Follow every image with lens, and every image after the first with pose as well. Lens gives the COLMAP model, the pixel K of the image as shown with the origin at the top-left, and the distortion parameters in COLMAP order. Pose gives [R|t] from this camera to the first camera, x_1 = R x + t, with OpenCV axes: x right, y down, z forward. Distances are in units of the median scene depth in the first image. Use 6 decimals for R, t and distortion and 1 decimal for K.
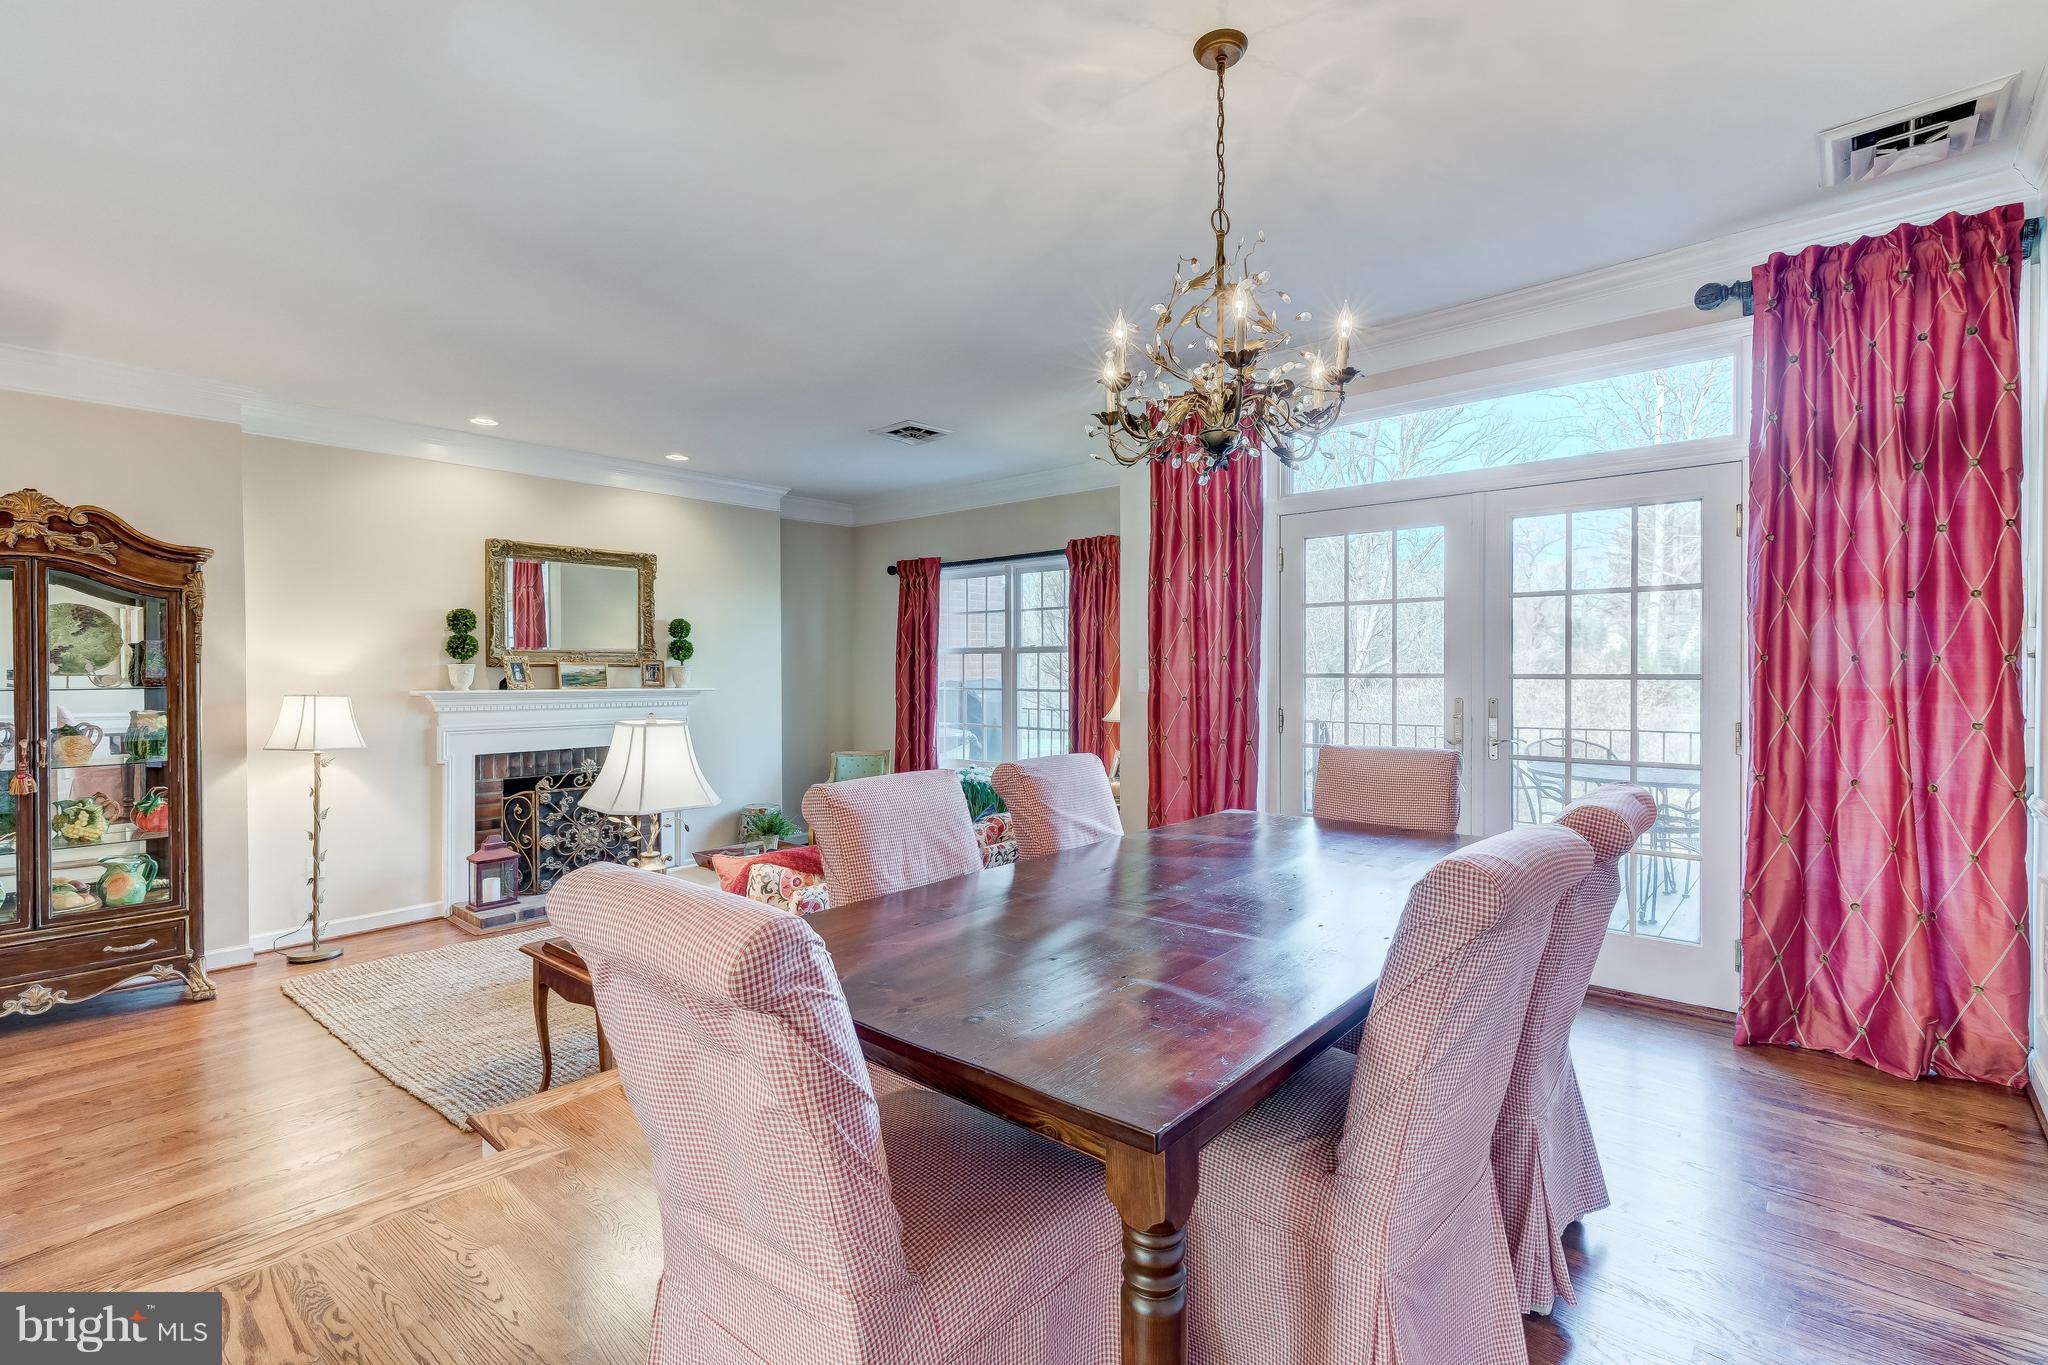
lens RADIAL K [[918.4, 0, 1014.1], [0, 918.4, 674.7], [0, 0, 1]] dist [0.005285, 0.000142]
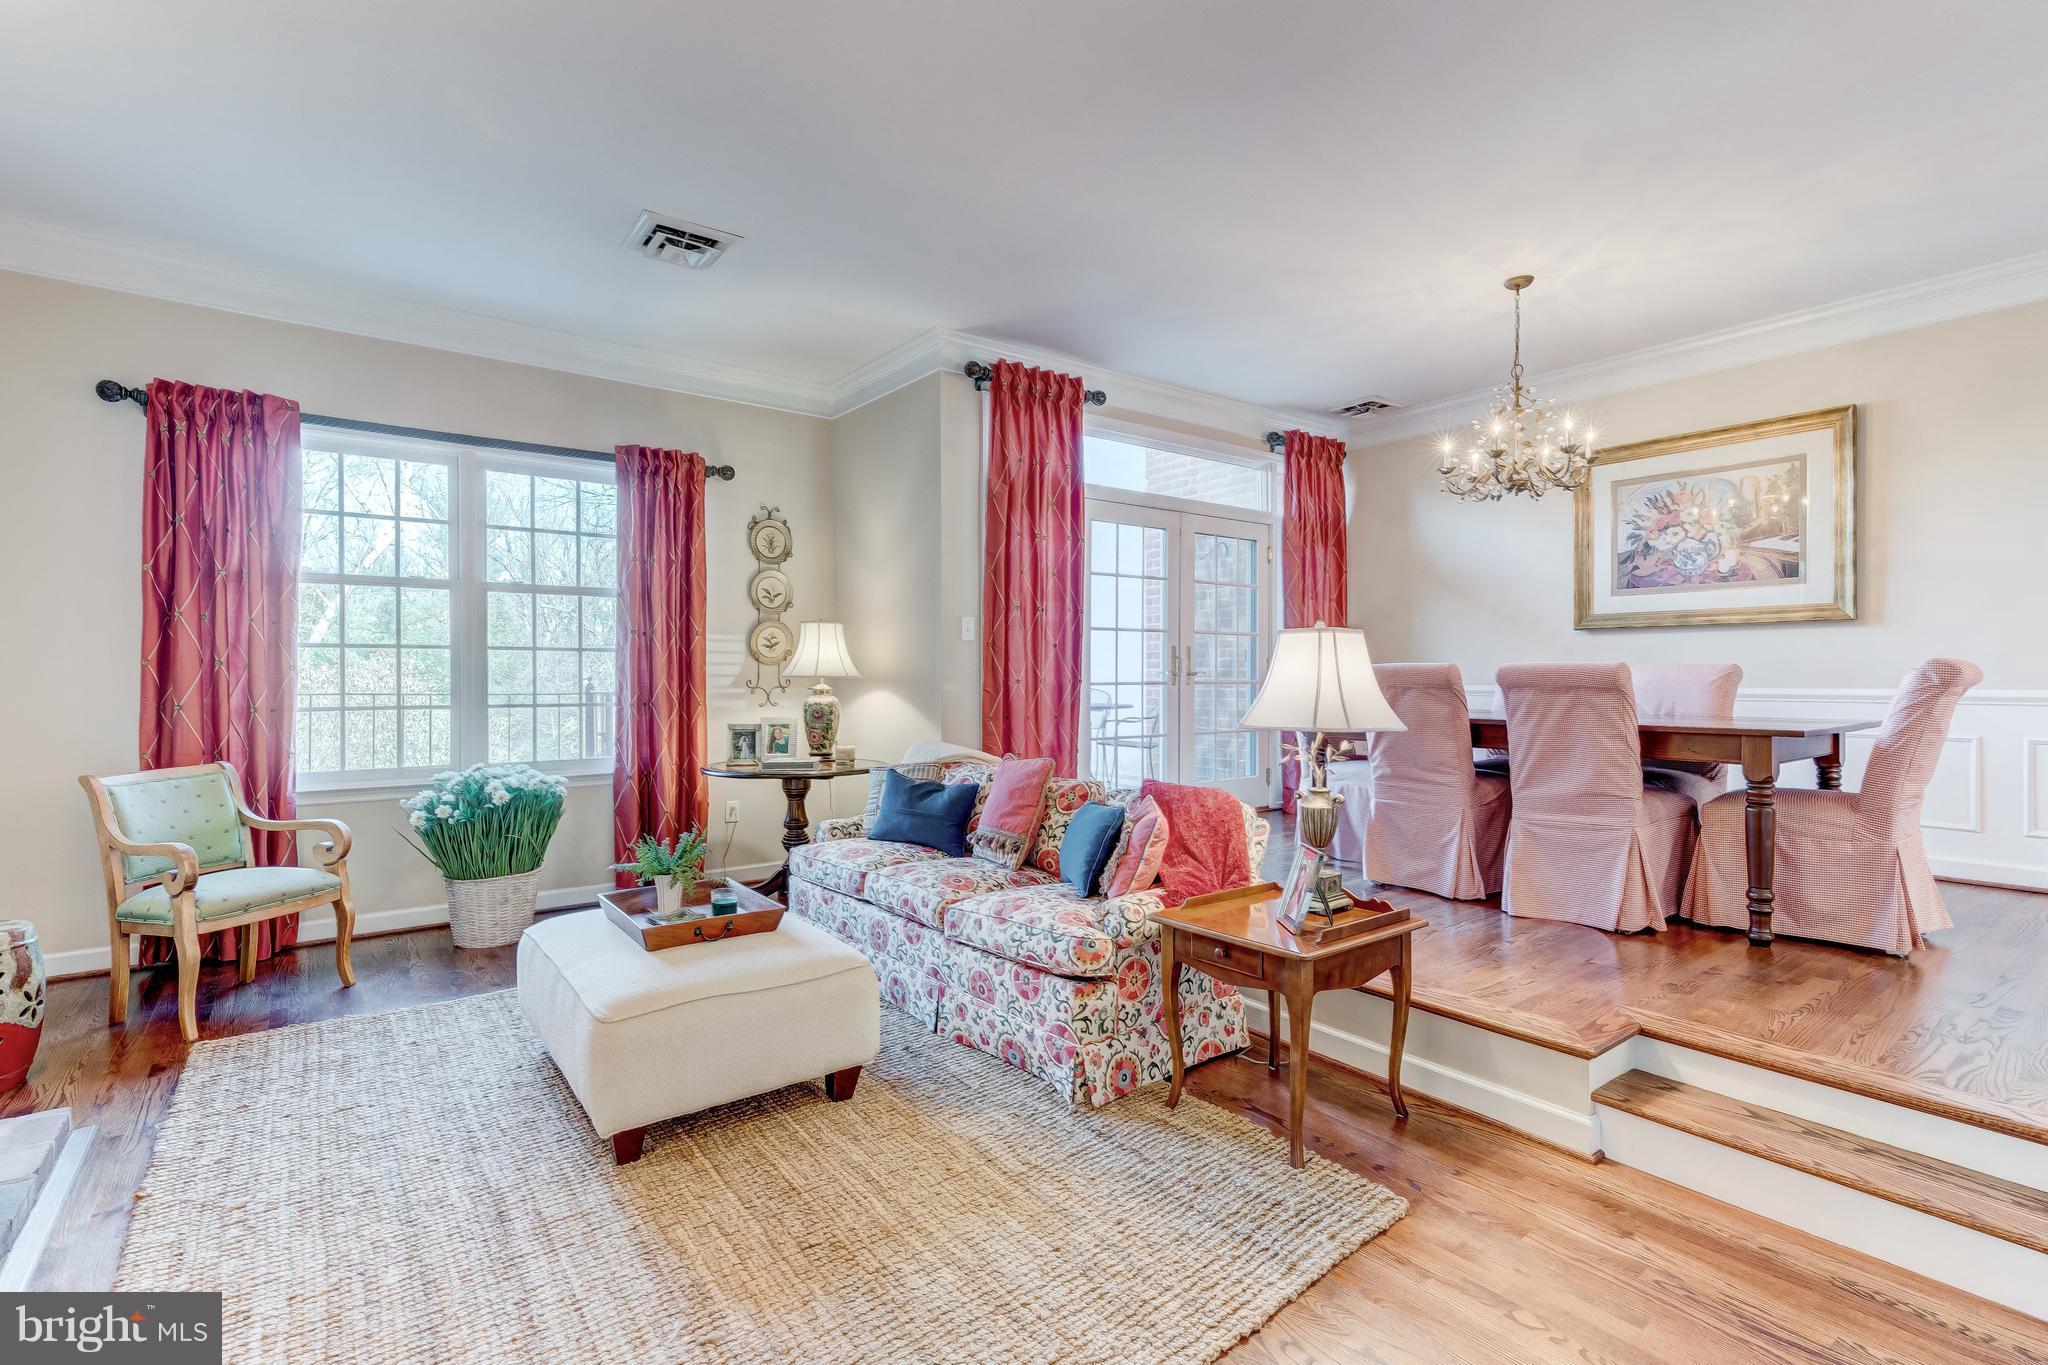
lens RADIAL K [[956.5, 0, 1024.0], [0, 956.5, 682.5], [0, 0, 1]] dist [-0.000751, -0.000216]
pose [[0.194844, -0.004719, 0.980823, -0.717636], [0.007441, 0.999967, 0.003333, 0.051553], [-0.980806, 0.006649, 0.194873, 0.606764]]
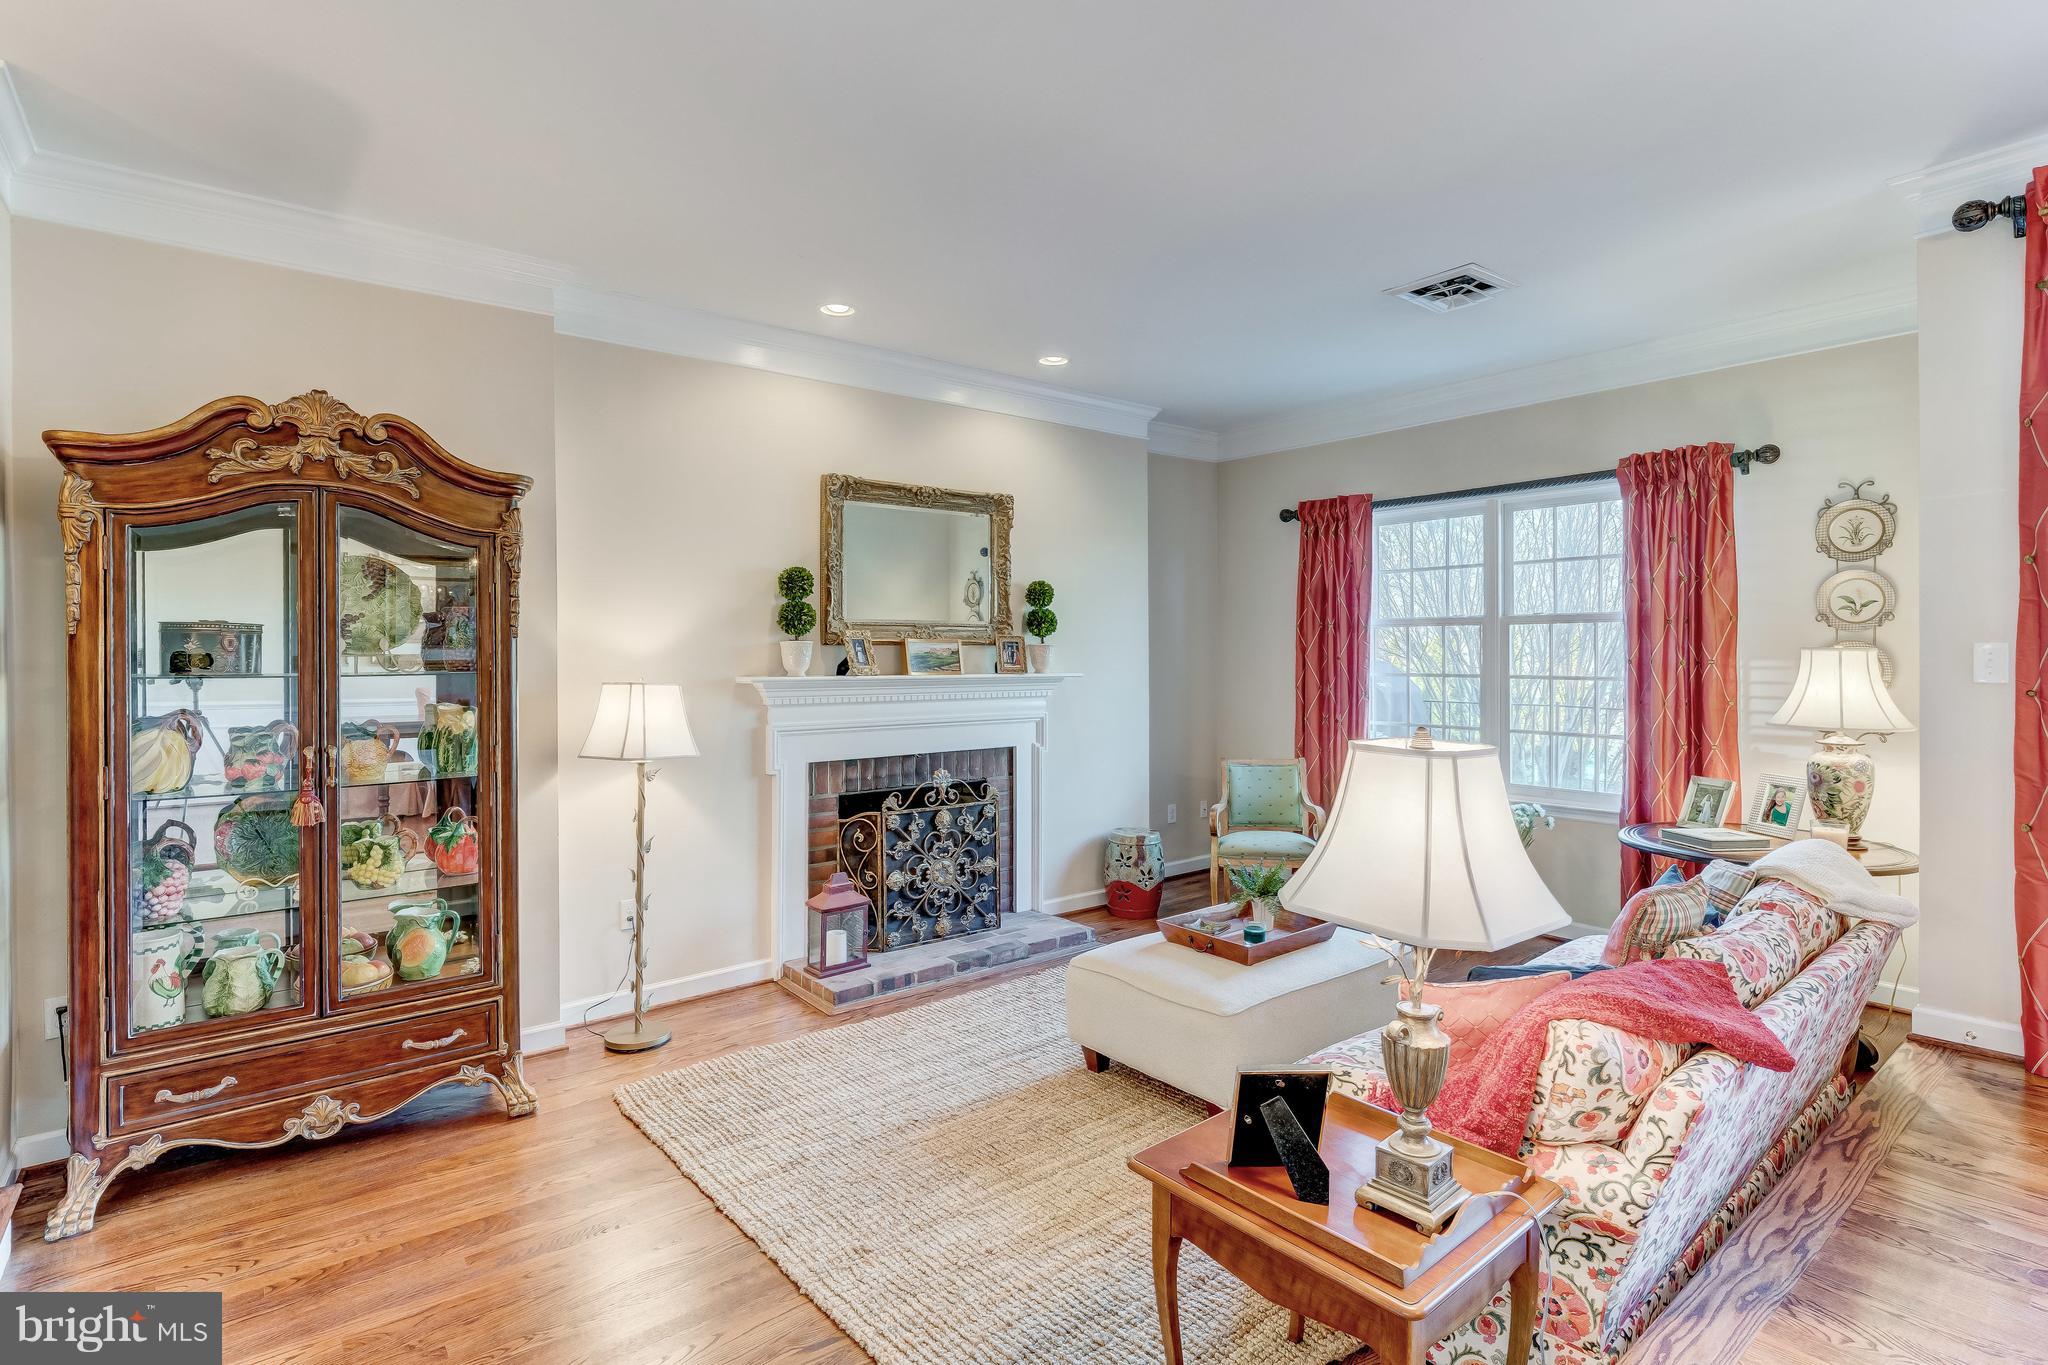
lens RADIAL K [[996.4, 0, 1040.6], [0, 996.4, 650.7], [0, 0, 1]] dist [-0.001935, -0.000849]
pose [[0.987556, -0.001773, -0.157260, -0.282377], [0.000675, 0.999975, -0.007039, 0.002030], [0.157268, 0.006845, 0.987532, 0.238119]]
